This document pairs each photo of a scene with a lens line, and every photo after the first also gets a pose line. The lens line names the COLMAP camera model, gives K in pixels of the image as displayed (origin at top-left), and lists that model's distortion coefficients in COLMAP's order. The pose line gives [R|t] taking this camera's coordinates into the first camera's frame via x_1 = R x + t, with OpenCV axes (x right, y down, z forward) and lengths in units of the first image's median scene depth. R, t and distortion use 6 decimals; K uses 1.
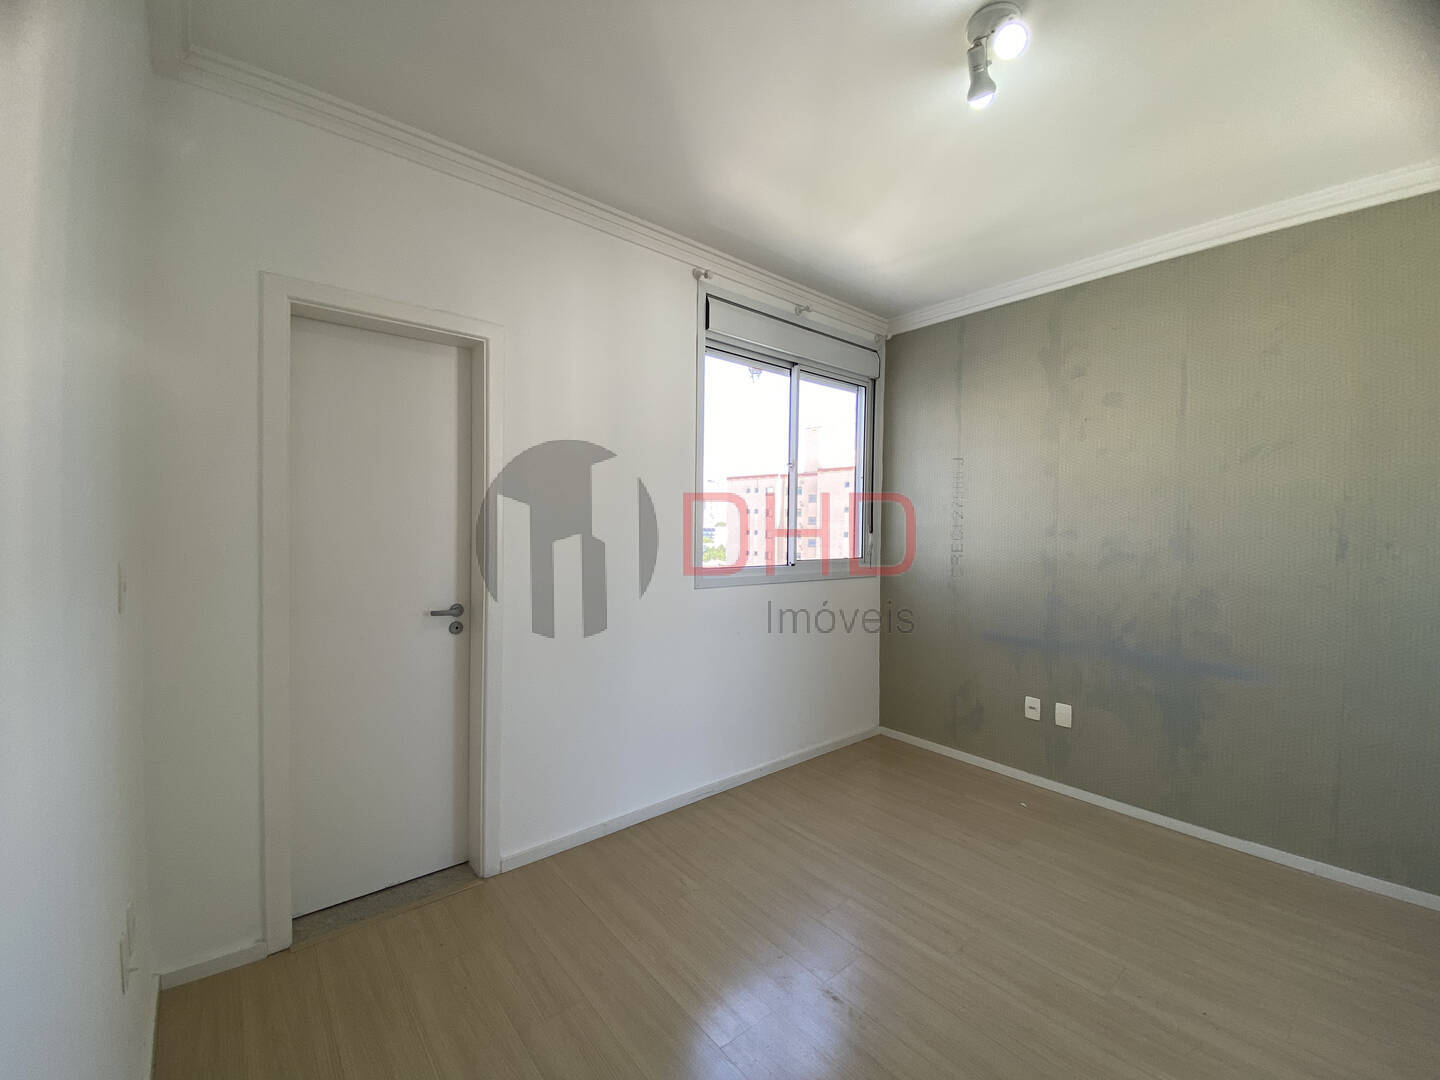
lens RADIAL K [[592.6, 0, 716.8], [0, 592.6, 534.8], [0, 0, 1]] dist [0.023502, -0.021982]
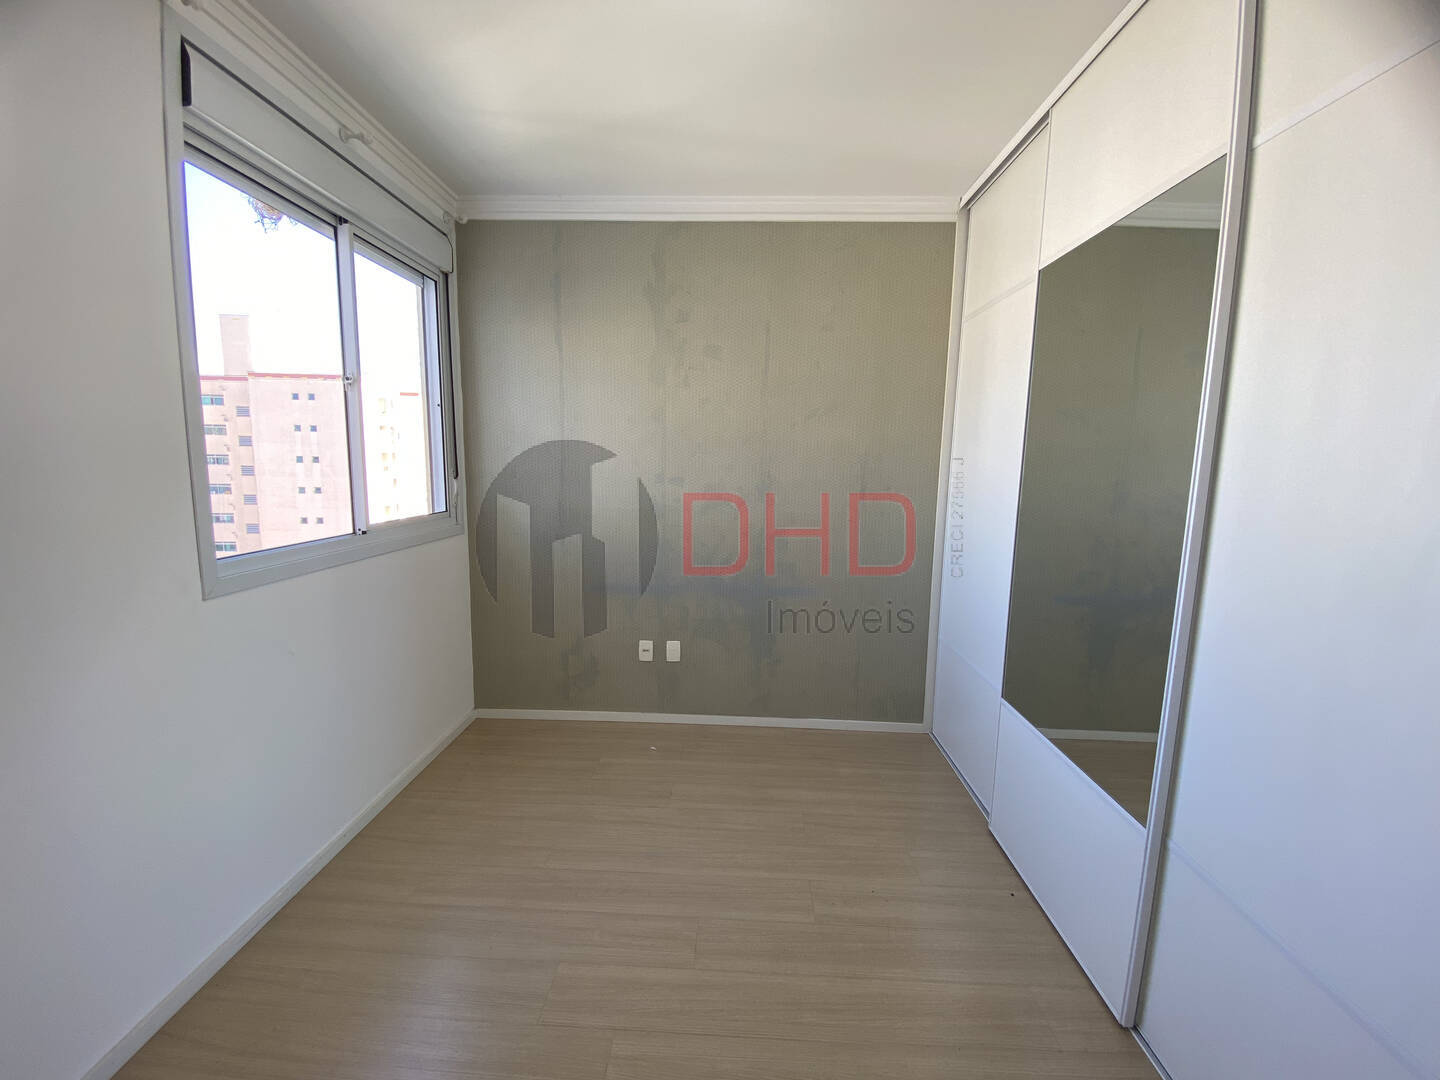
lens RADIAL K [[592.6, 0, 720.0], [0, 592.6, 533.2], [0, 0, 1]] dist [0.065253, -0.041096]
pose [[0.669325, -0.095184, 0.736848, -0.113426], [0.001612, 0.991943, 0.126672, -0.036941], [-0.742968, -0.083597, 0.664086, 0.237547]]
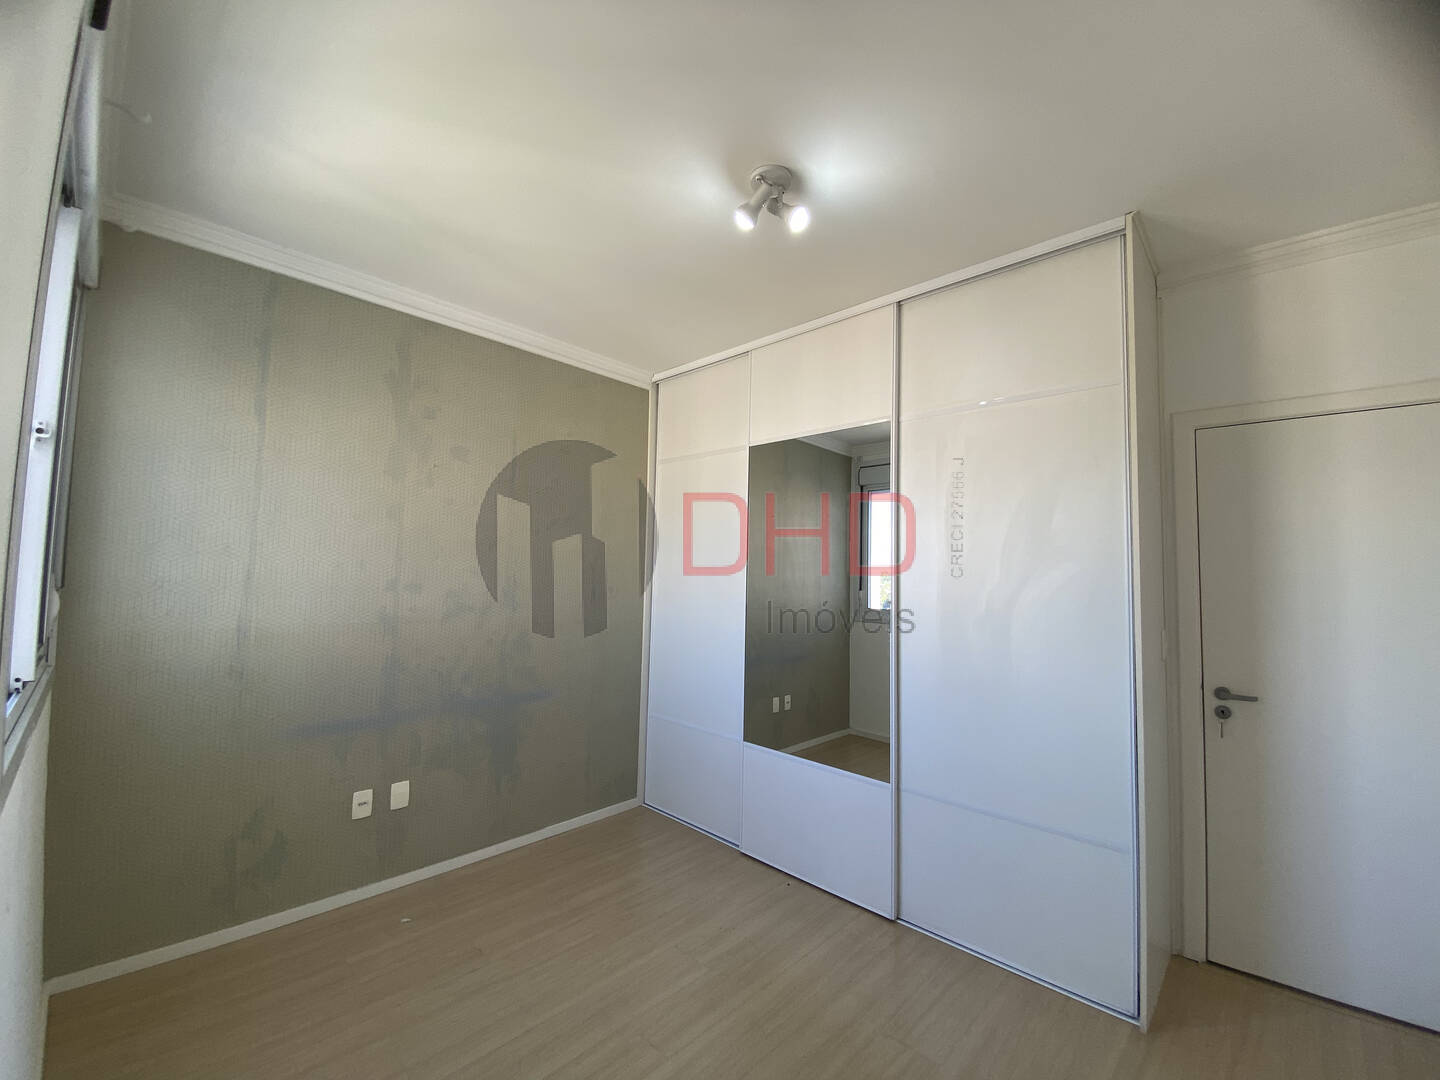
lens RADIAL K [[592.6, 0, 716.8], [0, 592.6, 534.8], [0, 0, 1]] dist [0.023502, -0.021982]
pose [[-0.116893, 0.049913, 0.991889, -0.336539], [-0.011303, 0.998605, -0.051583, -0.036445], [-0.993080, -0.017241, -0.116166, 0.603513]]
